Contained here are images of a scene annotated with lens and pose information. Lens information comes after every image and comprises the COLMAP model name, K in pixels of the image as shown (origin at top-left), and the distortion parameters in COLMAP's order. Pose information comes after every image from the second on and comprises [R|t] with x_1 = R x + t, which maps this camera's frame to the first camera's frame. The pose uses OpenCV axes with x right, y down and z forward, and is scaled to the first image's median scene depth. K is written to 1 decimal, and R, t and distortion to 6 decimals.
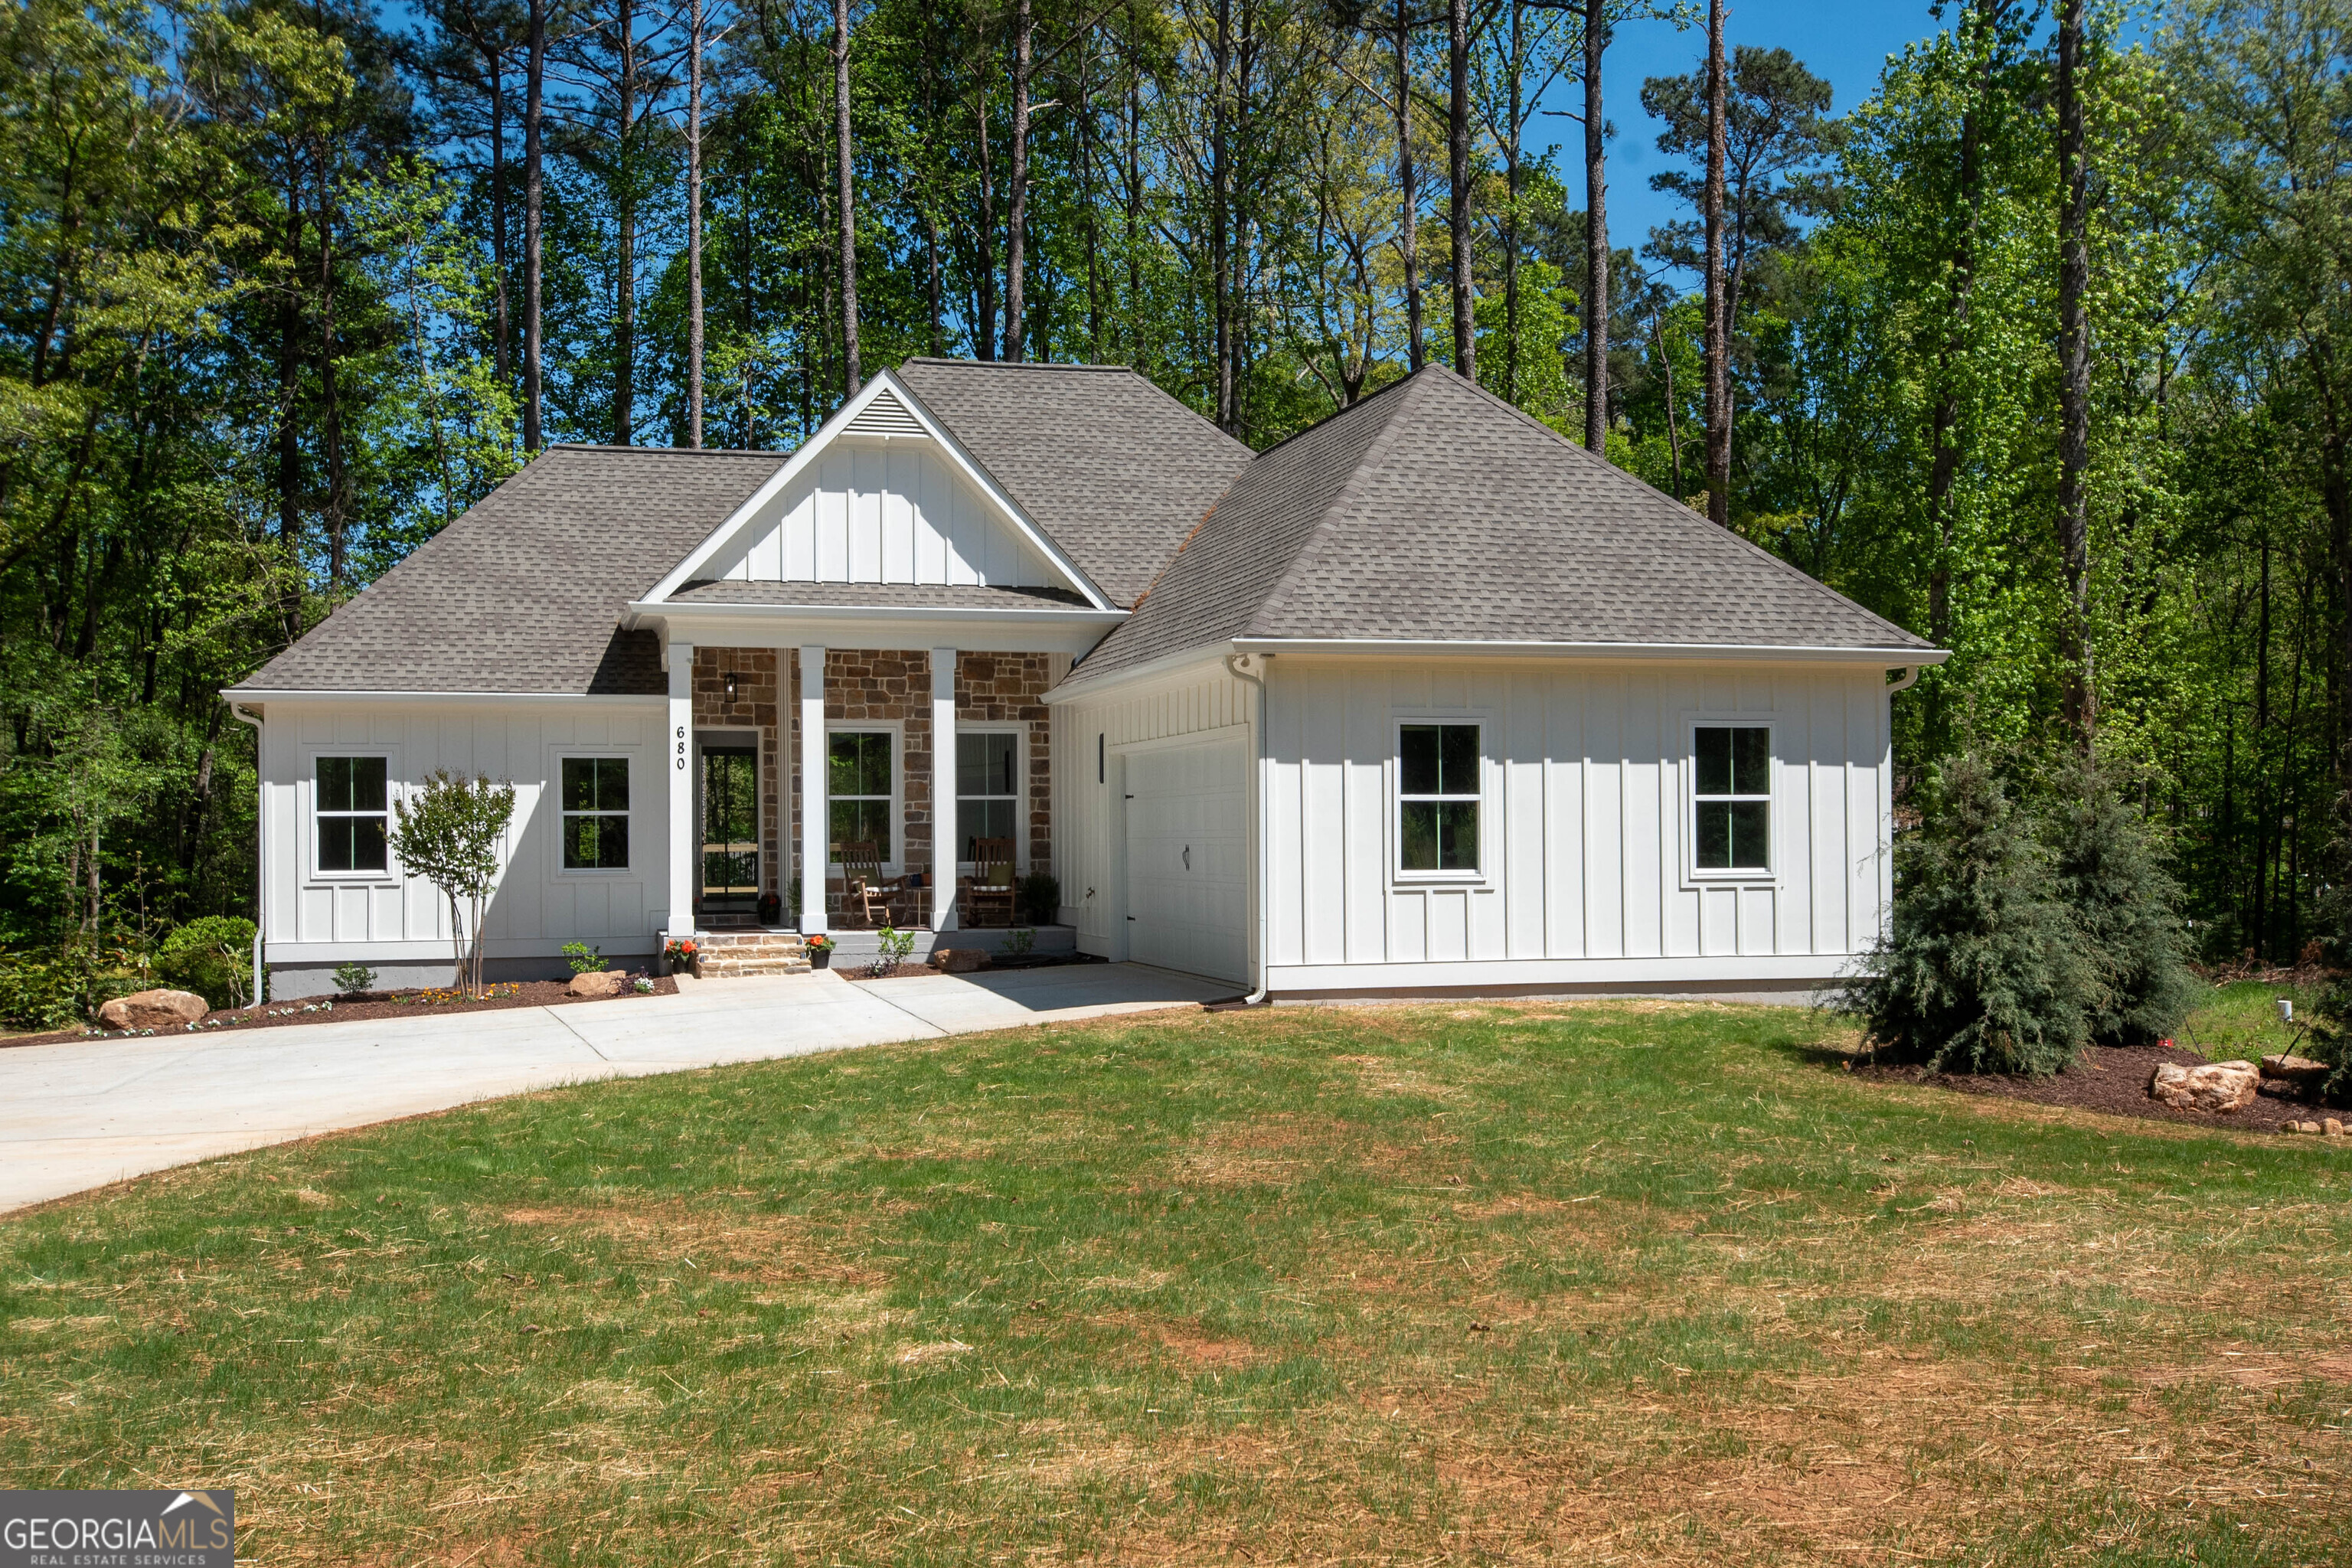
lens RADIAL K [[2345.2, 0, 1180.1], [0, 2345.2, 821.3], [0, 0, 1]] dist [-0.003790, 0.136054]
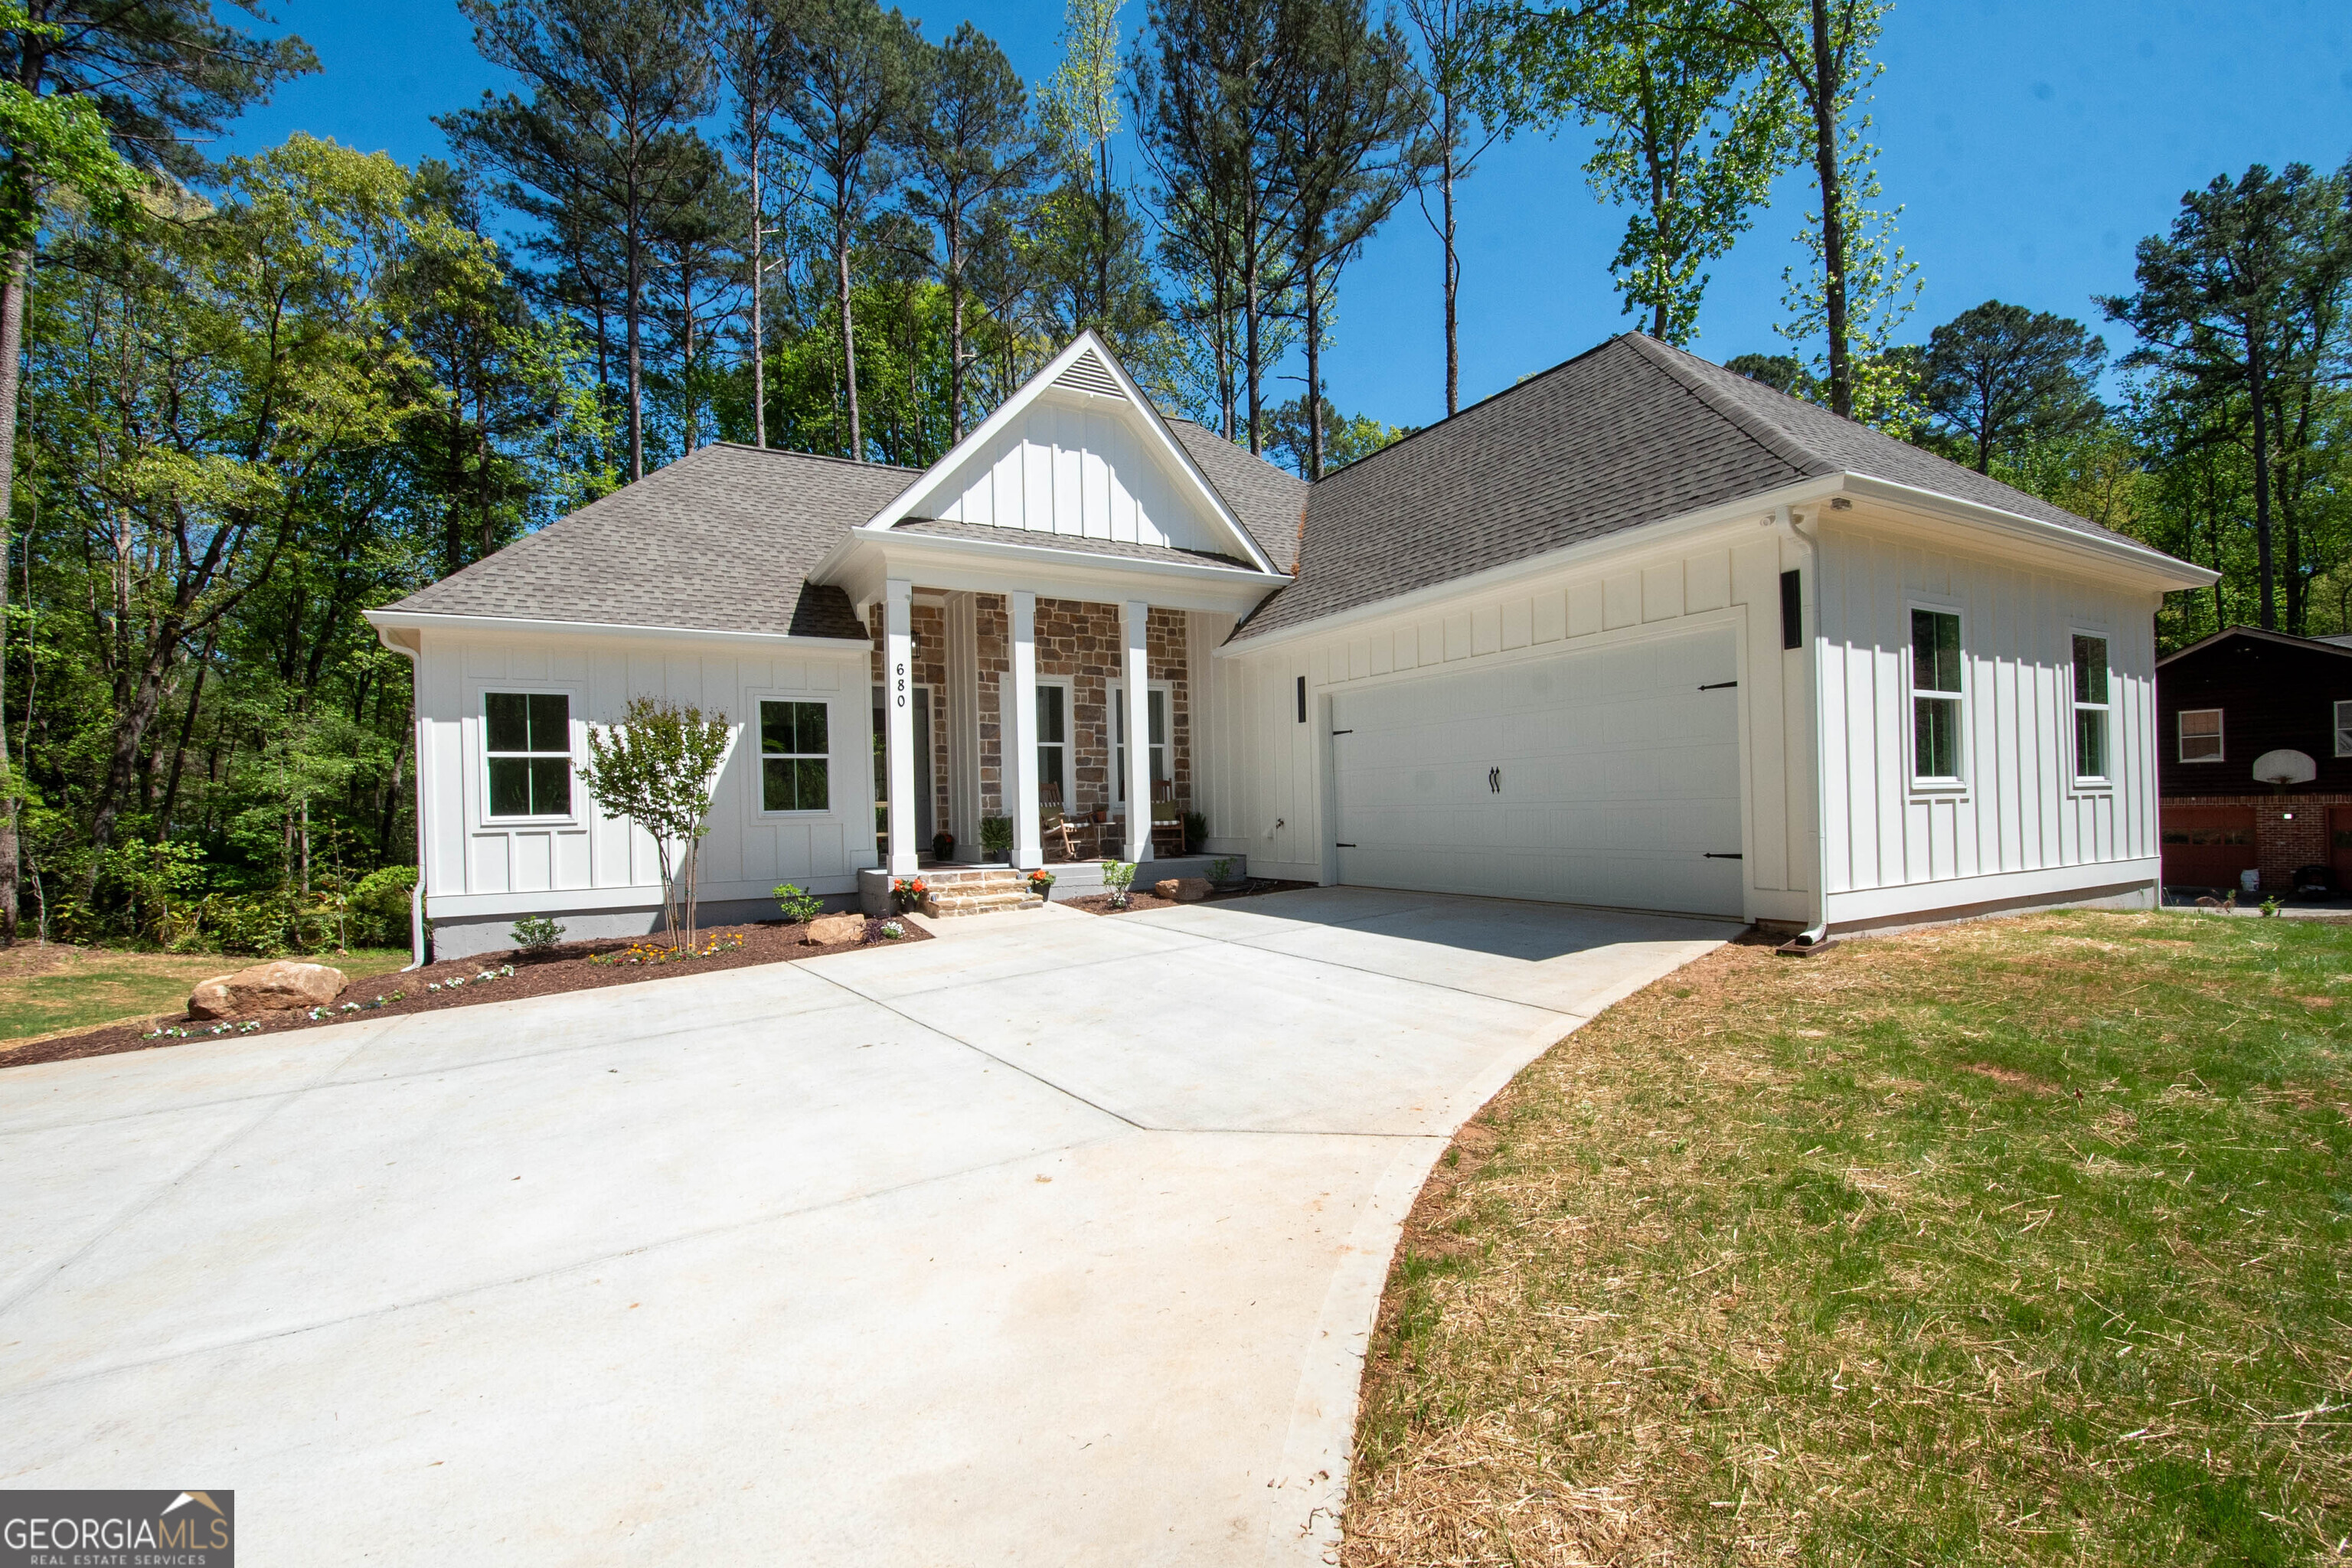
lens RADIAL K [[1028.0, 0, 1180.1], [0, 1028.0, 810.8], [0, 0, 1]] dist [0.011705, -0.021652]
pose [[0.969021, -0.016983, 0.246393, -0.203934], [0.015996, 0.999854, 0.006009, 0.020882], [-0.246459, -0.001882, 0.969151, 0.542421]]
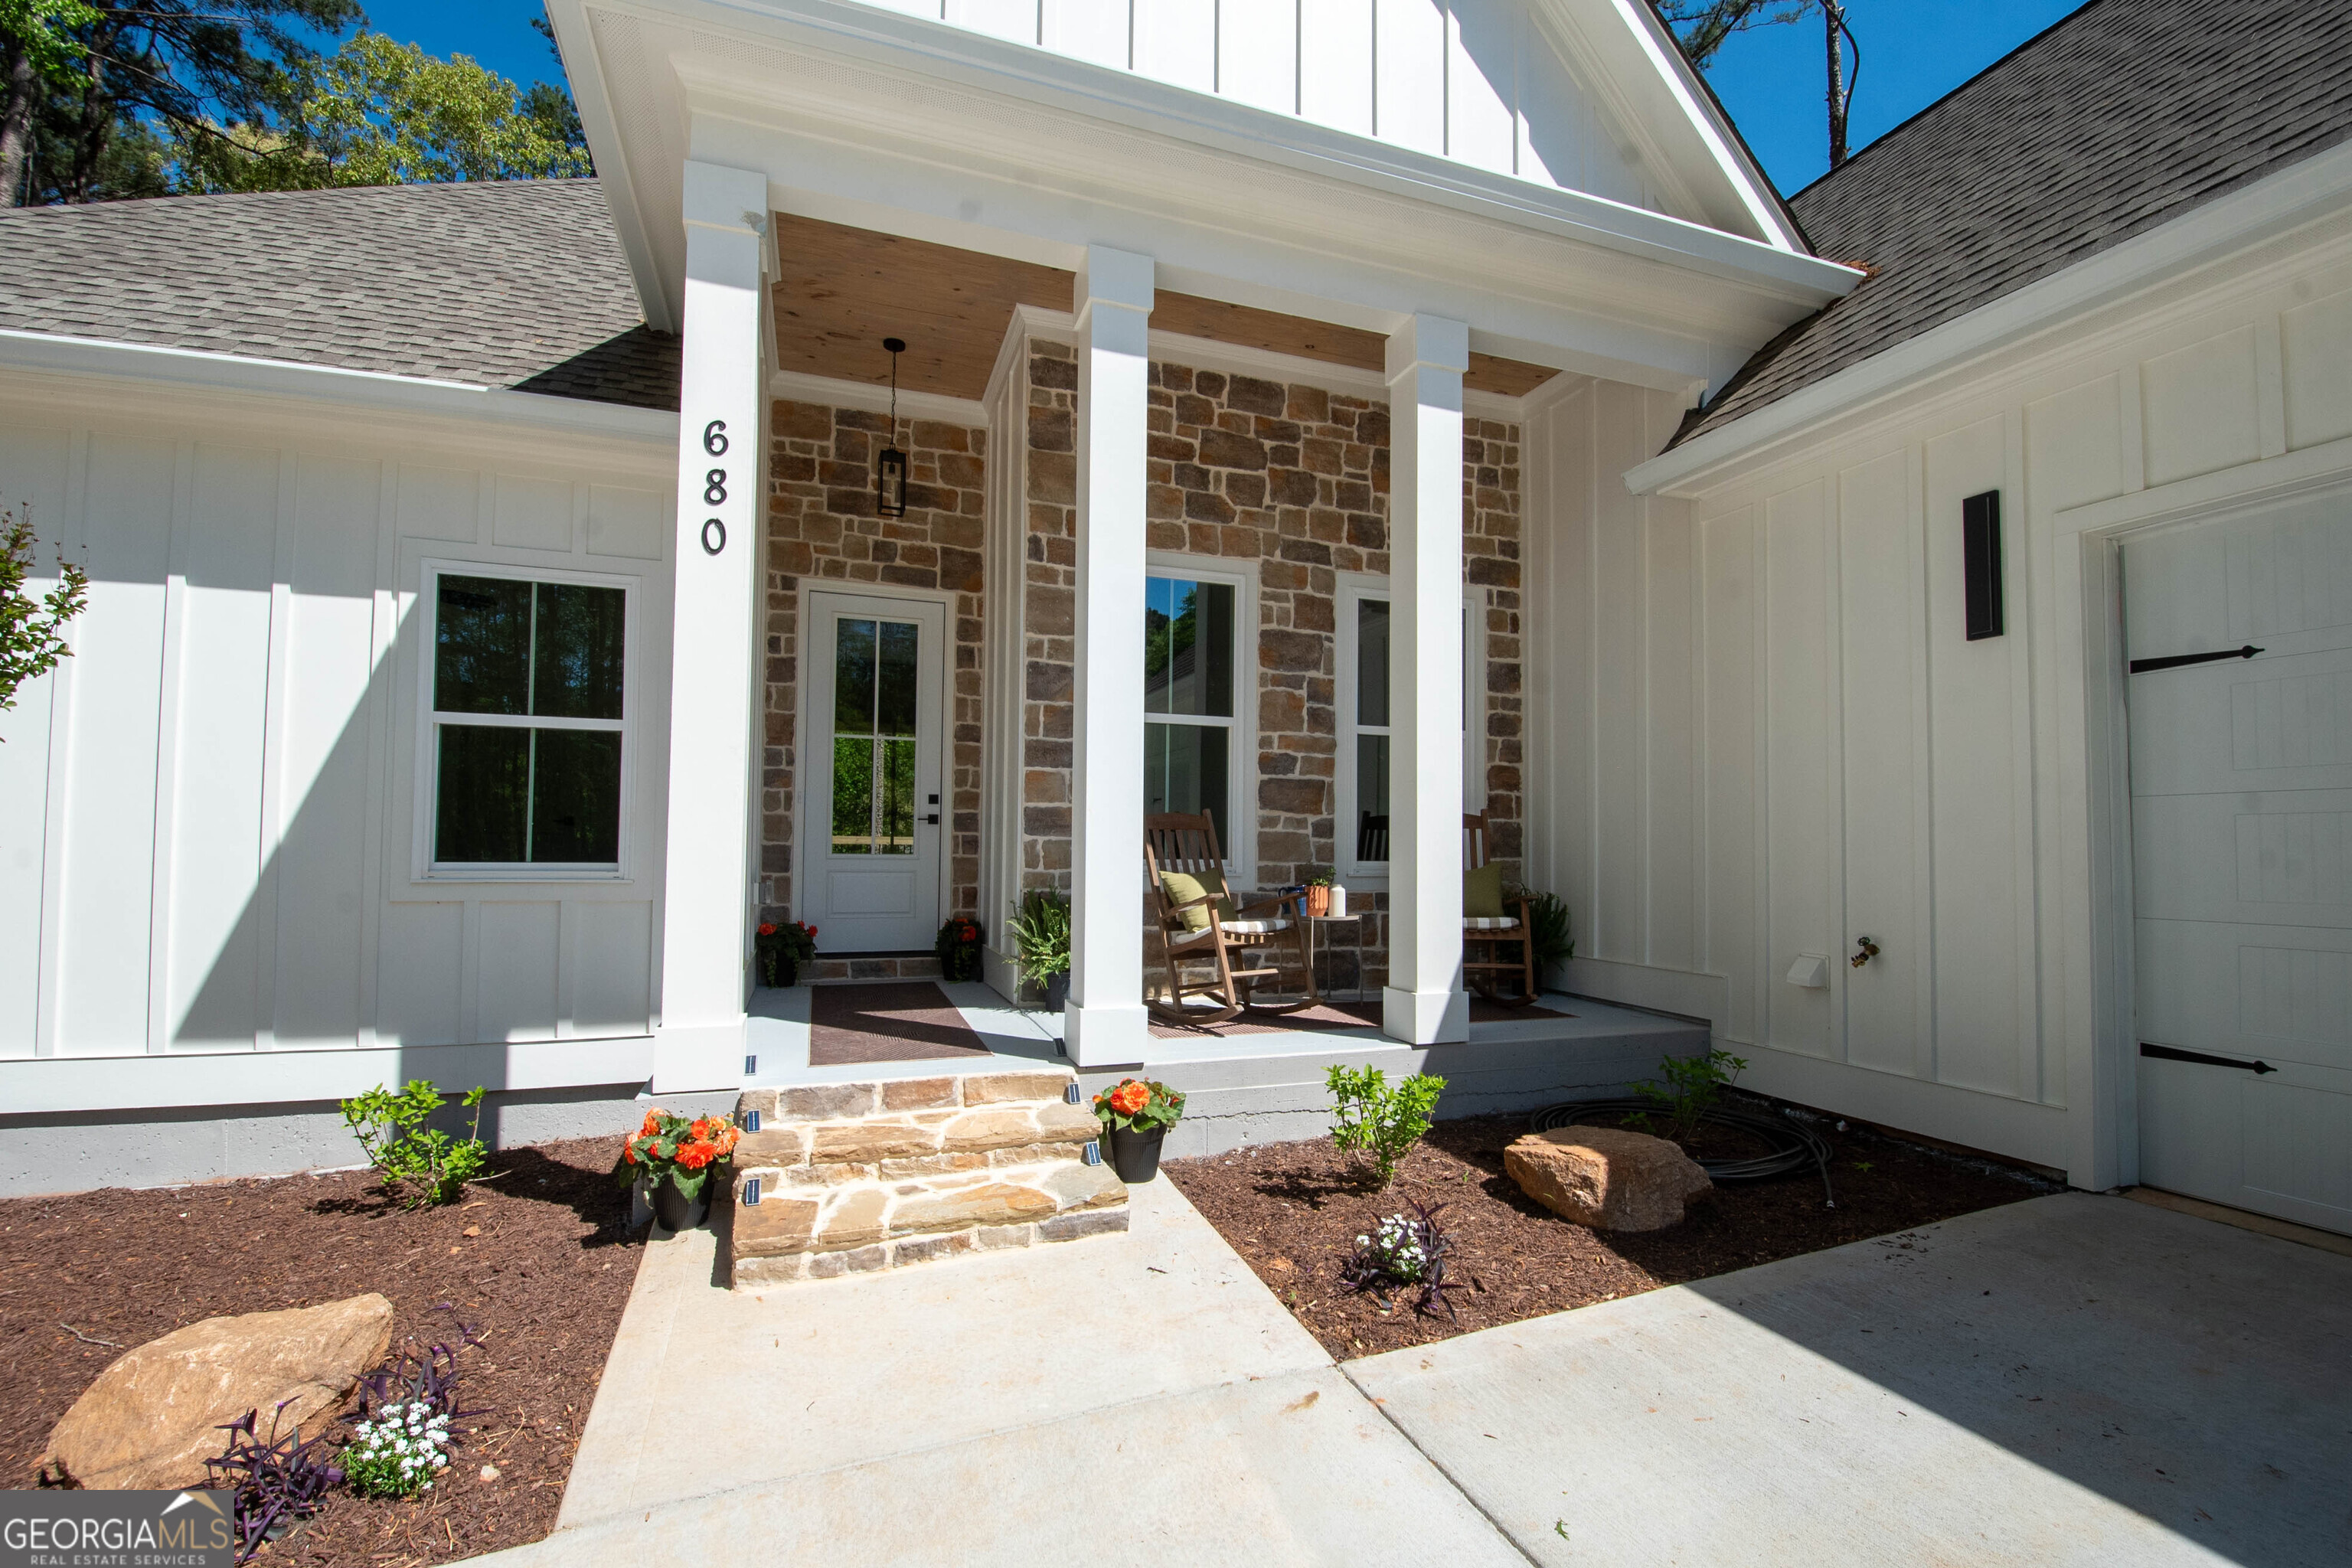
lens RADIAL K [[1028.0, 0, 1180.1], [0, 1028.0, 810.8], [0, 0, 1]] dist [0.011705, -0.021652]
pose [[0.997550, 0.018875, 0.067361, -0.157008], [-0.016726, 0.999338, -0.032321, 0.015517], [-0.067926, 0.031115, 0.997205, 0.848176]]
